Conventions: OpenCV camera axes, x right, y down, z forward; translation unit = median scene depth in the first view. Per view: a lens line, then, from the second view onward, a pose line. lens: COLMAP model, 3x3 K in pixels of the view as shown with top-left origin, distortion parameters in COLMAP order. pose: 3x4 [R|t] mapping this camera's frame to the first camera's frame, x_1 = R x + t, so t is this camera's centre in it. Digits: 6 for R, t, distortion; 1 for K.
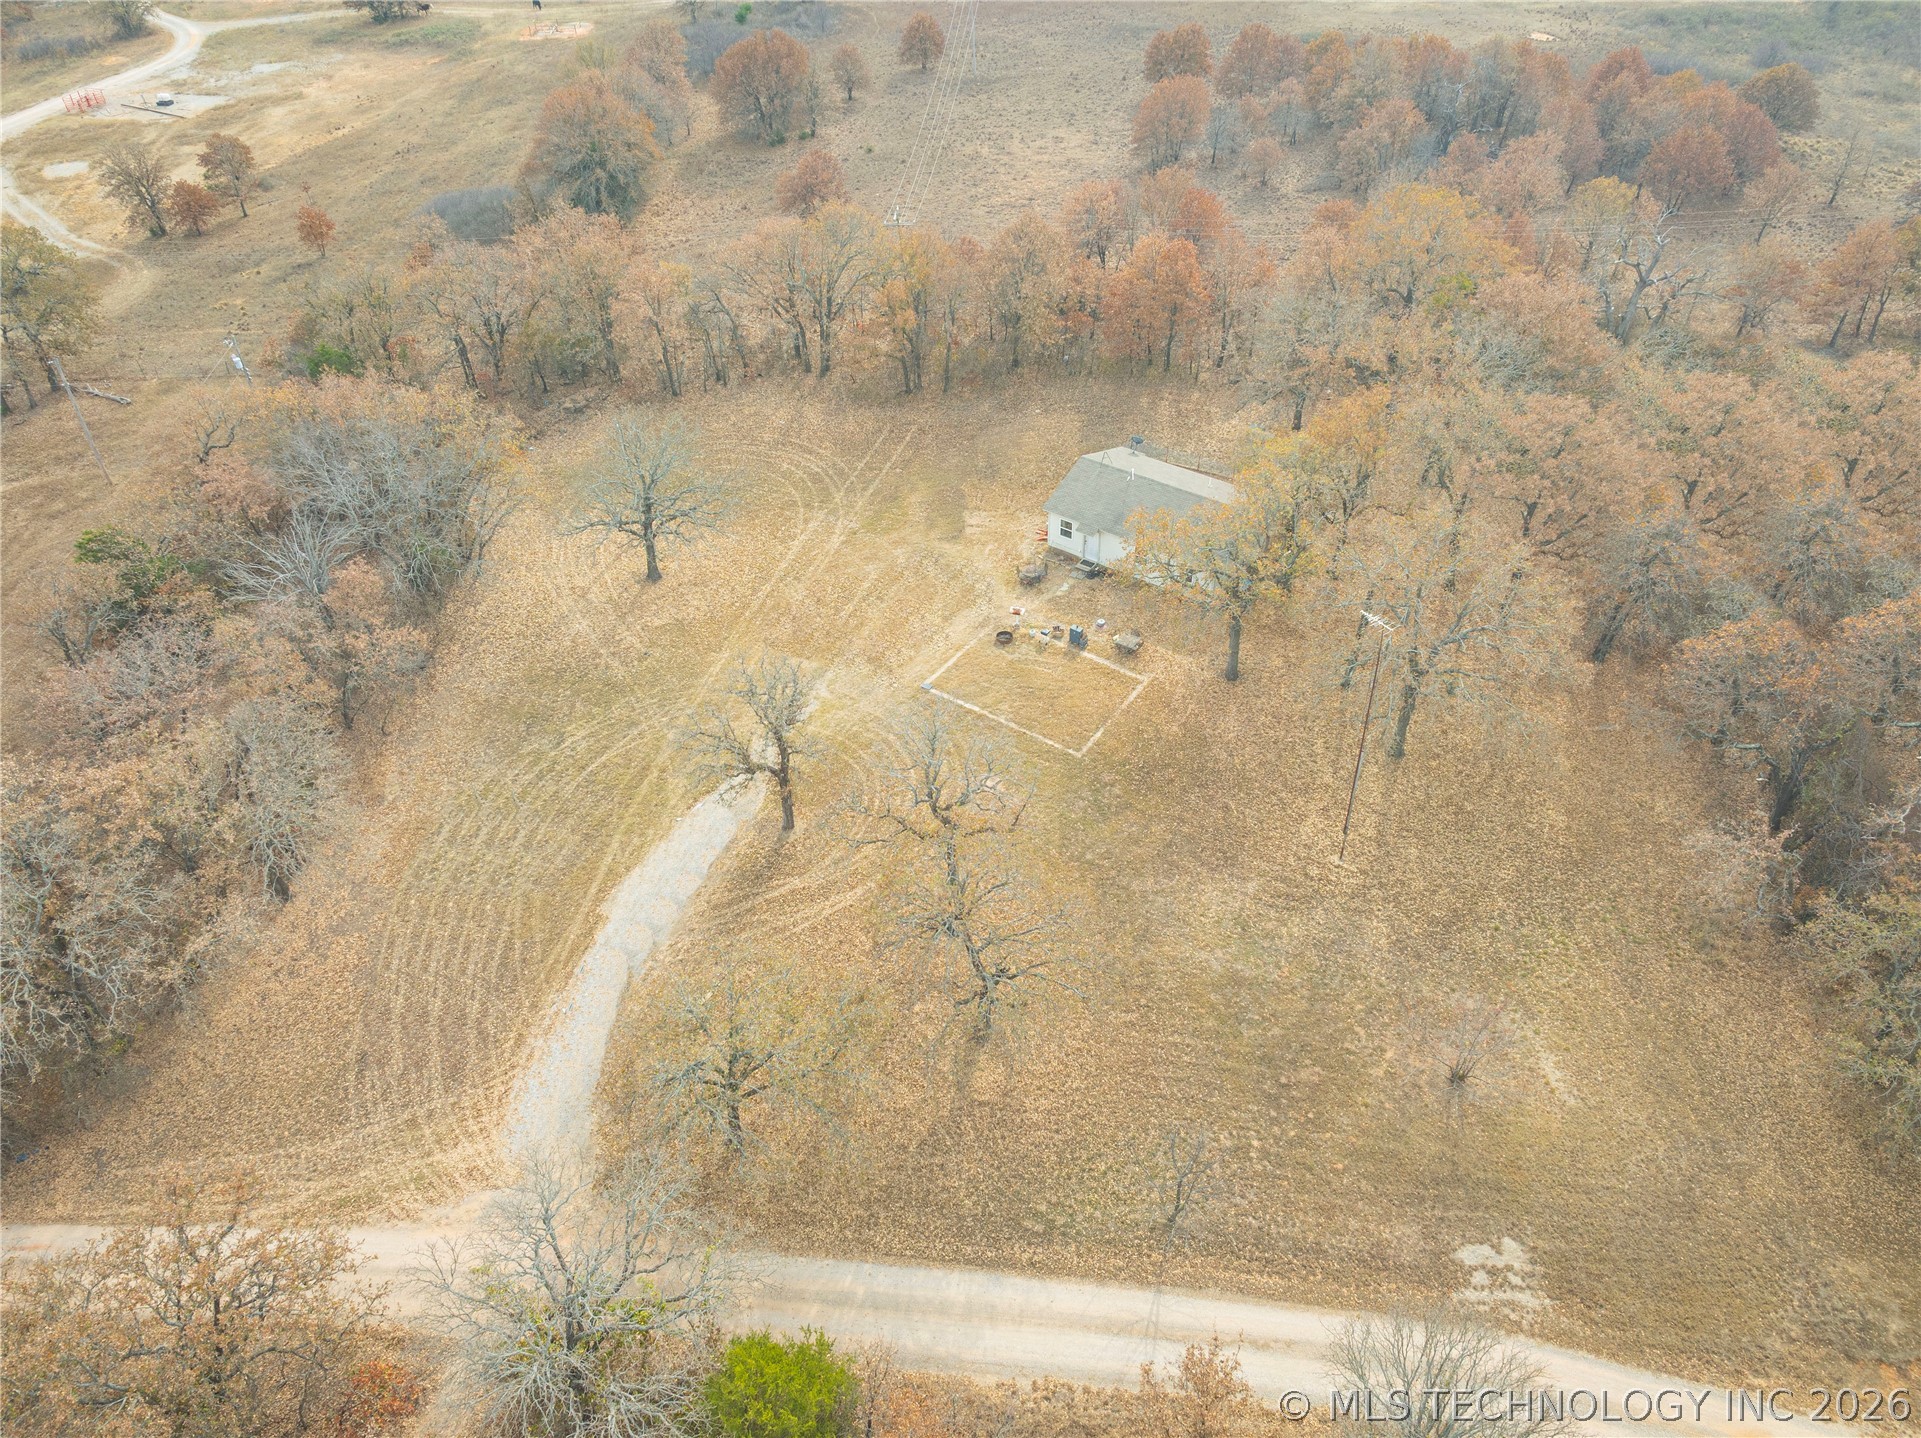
lens RADIAL K [[1355.5, 0, 960.5], [0, 1355.5, 719.0], [0, 0, 1]] dist [-0.040315, 0.028352]
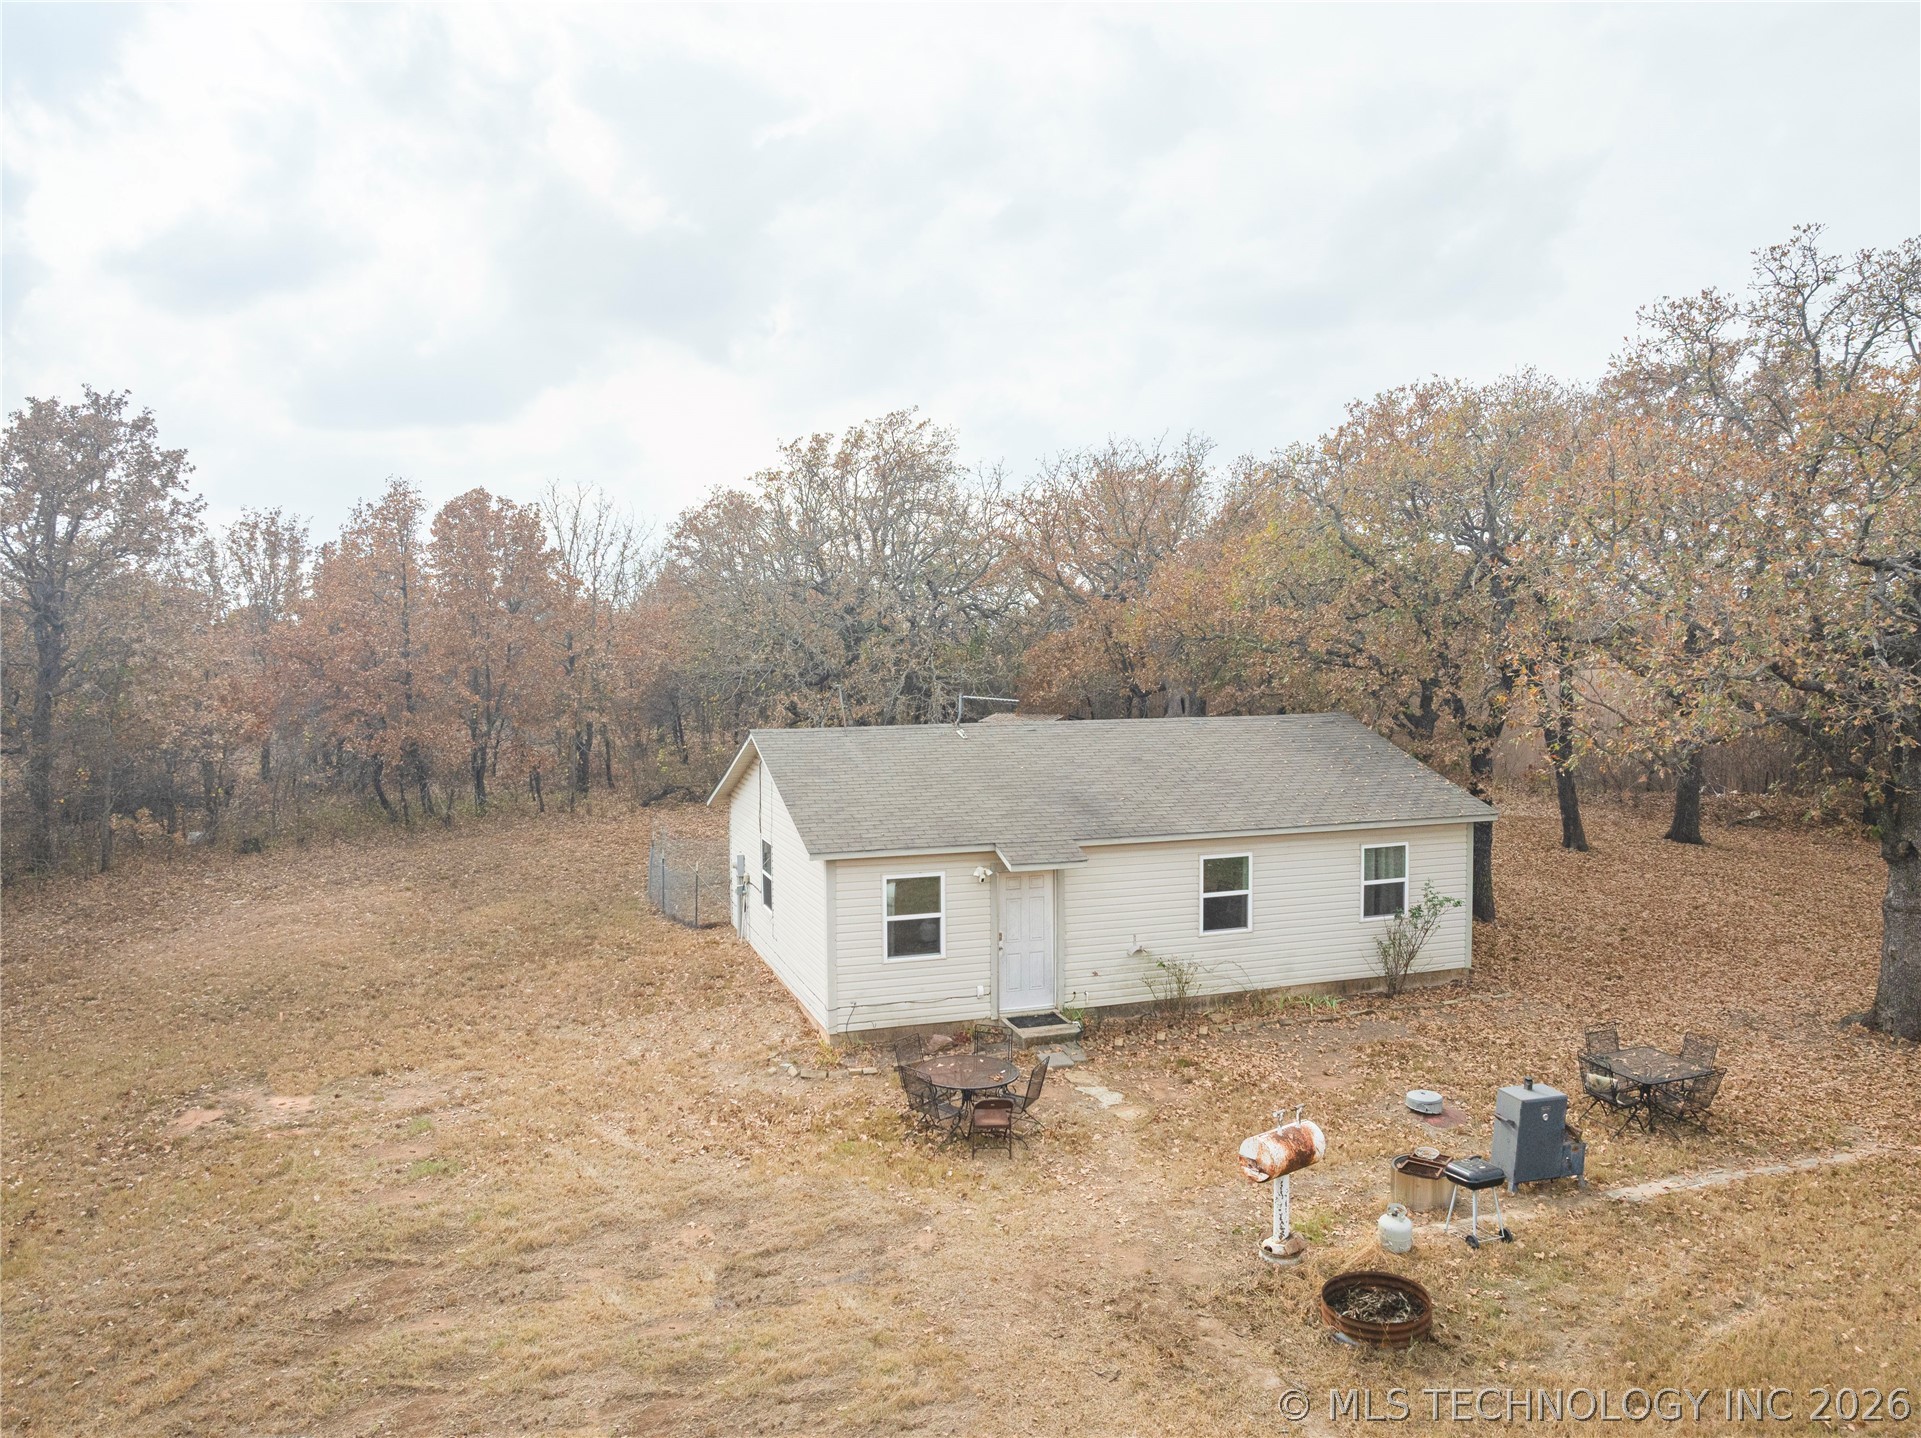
lens RADIAL K [[1355.5, 0, 960.5], [0, 1355.5, 719.0], [0, 0, 1]] dist [-0.040315, 0.028352]
pose [[0.575047, -0.024153, 0.817764, -0.112535], [0.531215, 0.771214, -0.350769, -0.078680], [-0.622199, 0.636118, 0.456314, 0.863294]]
